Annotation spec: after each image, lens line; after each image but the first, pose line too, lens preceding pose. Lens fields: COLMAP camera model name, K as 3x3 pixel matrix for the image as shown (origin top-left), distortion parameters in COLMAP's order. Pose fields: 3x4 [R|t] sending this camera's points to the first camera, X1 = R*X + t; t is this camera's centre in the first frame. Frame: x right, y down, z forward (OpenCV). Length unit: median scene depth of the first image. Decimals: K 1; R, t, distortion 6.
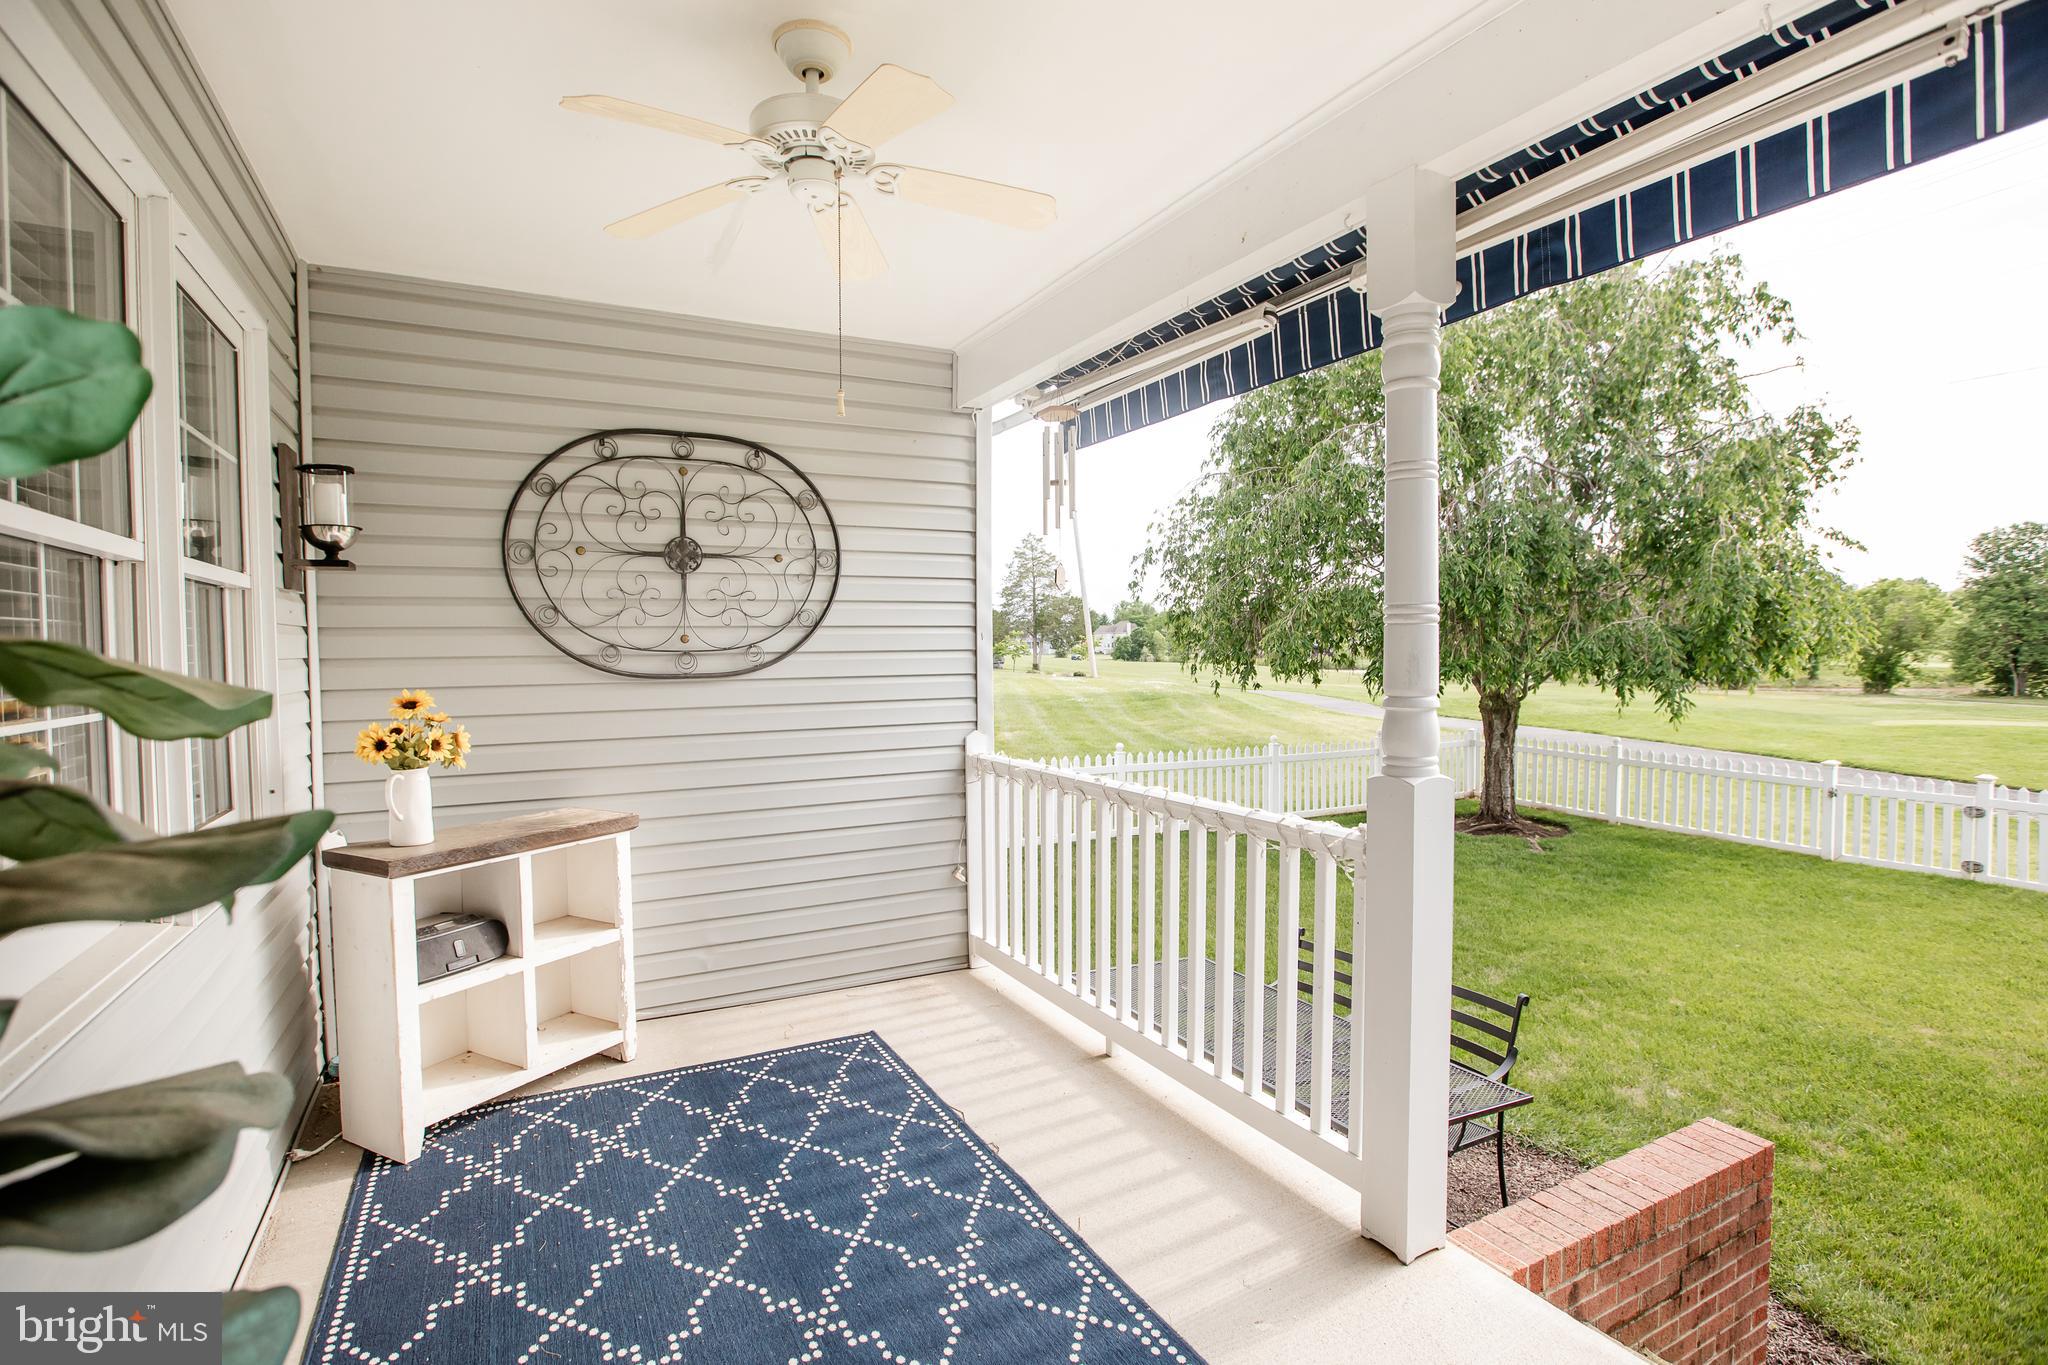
lens RADIAL K [[978.8, 0, 1024.0], [0, 978.8, 682.5], [0, 0, 1]] dist [-0.042812, 0.014989]
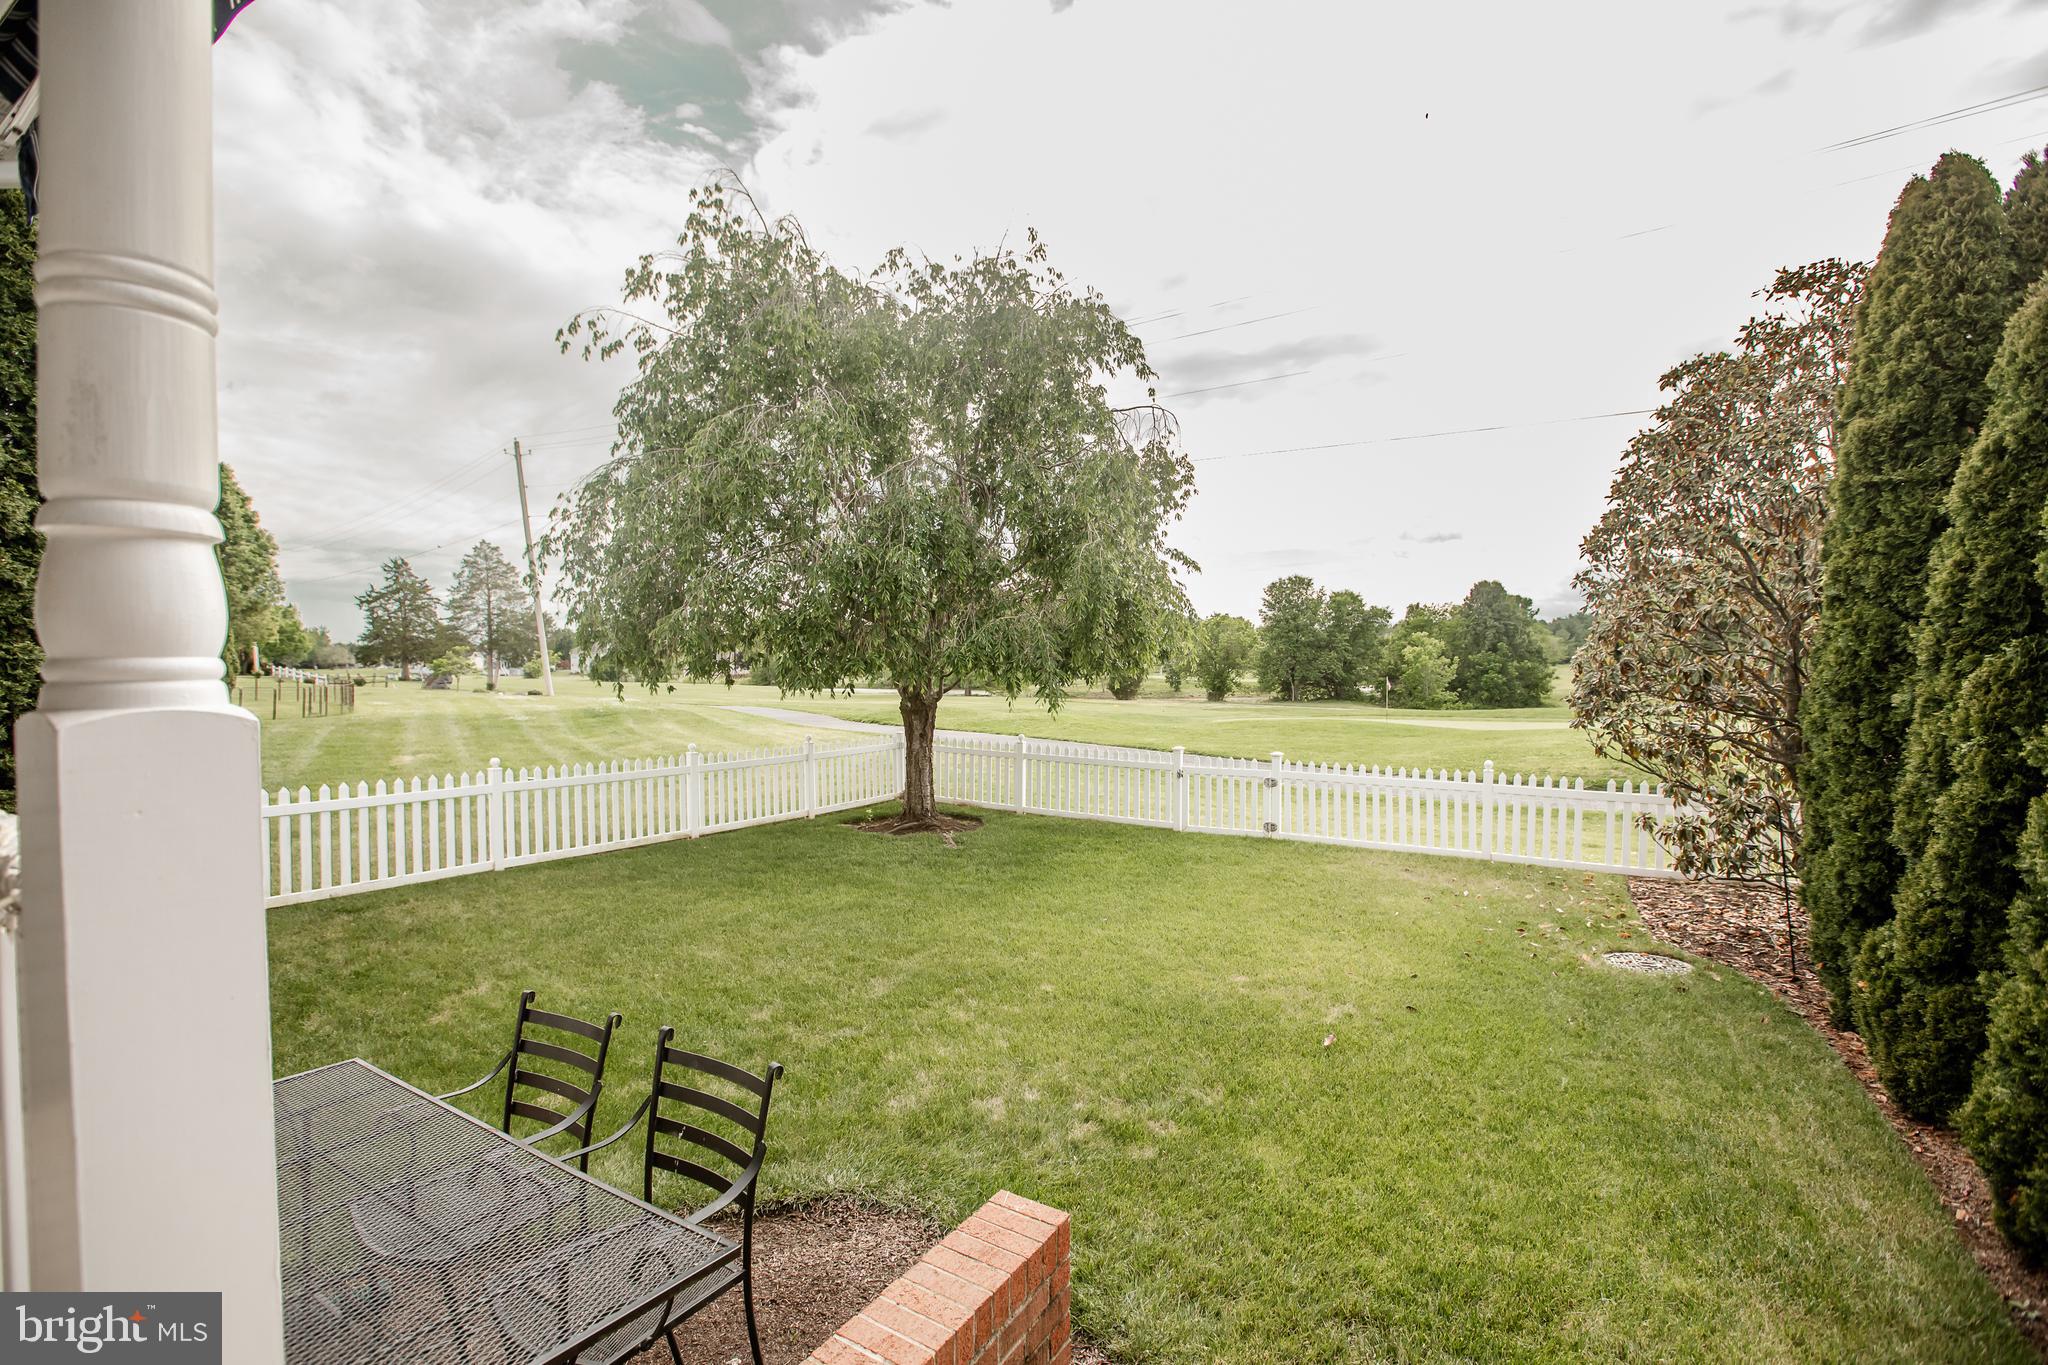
lens RADIAL K [[935.2, 0, 1020.4], [0, 935.2, 685.0], [0, 0, 1]] dist [-0.056448, 0.021795]
pose [[0.866704, -0.007556, 0.498765, 0.124103], [0.016814, 0.999760, -0.014072, 0.022652], [-0.498539, 0.020582, 0.866623, 0.119637]]
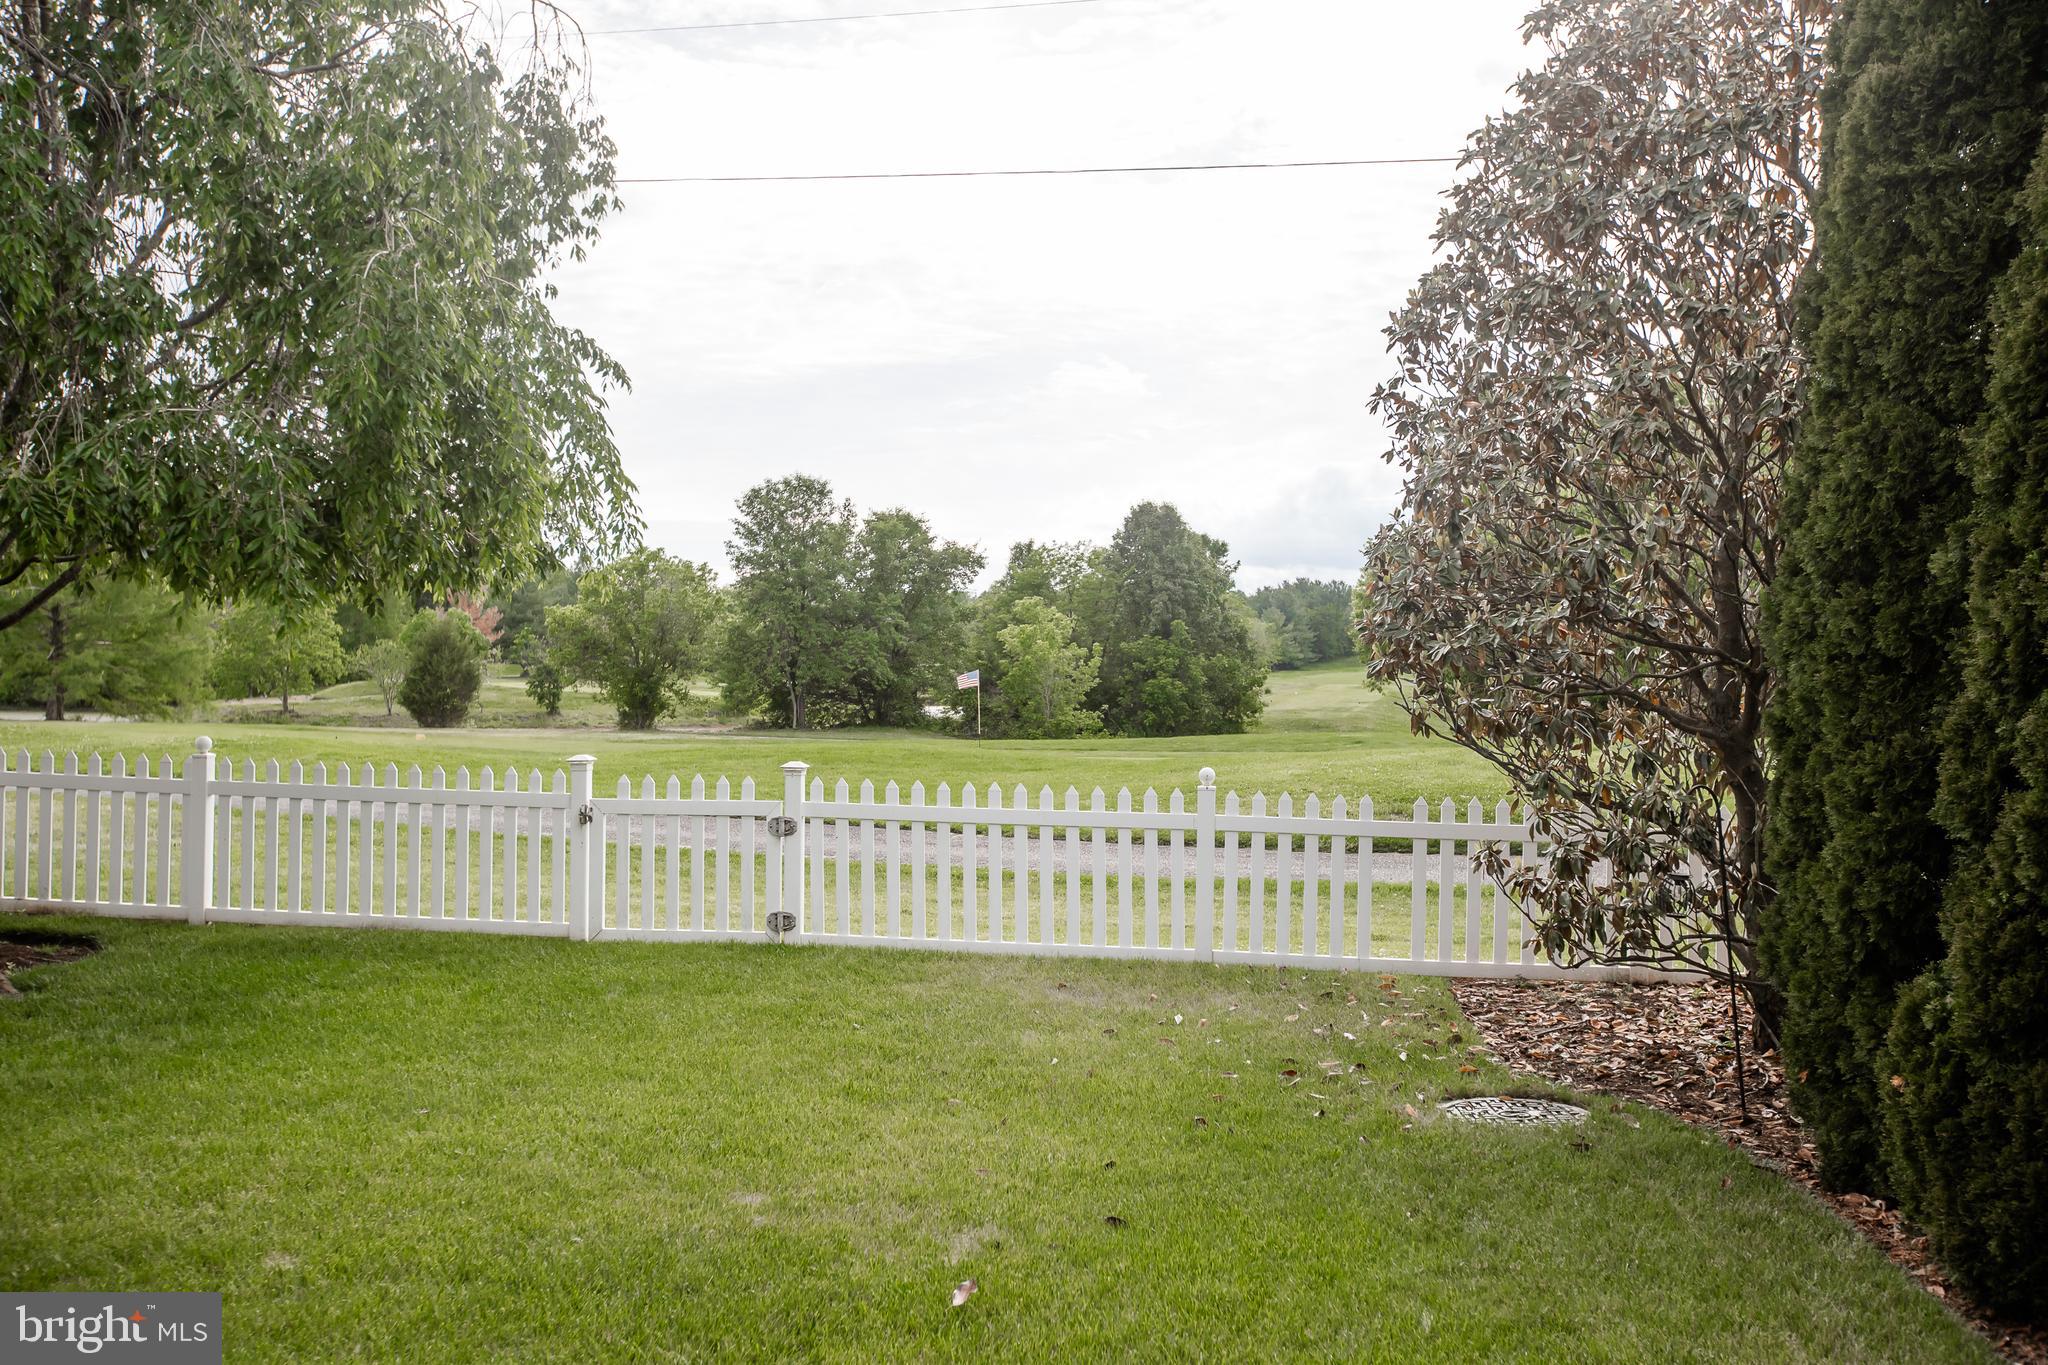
lens RADIAL K [[1940.6, 0, 1024.0], [0, 1940.6, 682.5], [0, 0, 1]] dist [-0.041993, 0.227607]
pose [[0.599522, 0.006339, 0.800334, 0.151981], [0.016778, 0.999649, -0.020485, 0.080041], [-0.800183, 0.025709, 0.599205, 0.184136]]
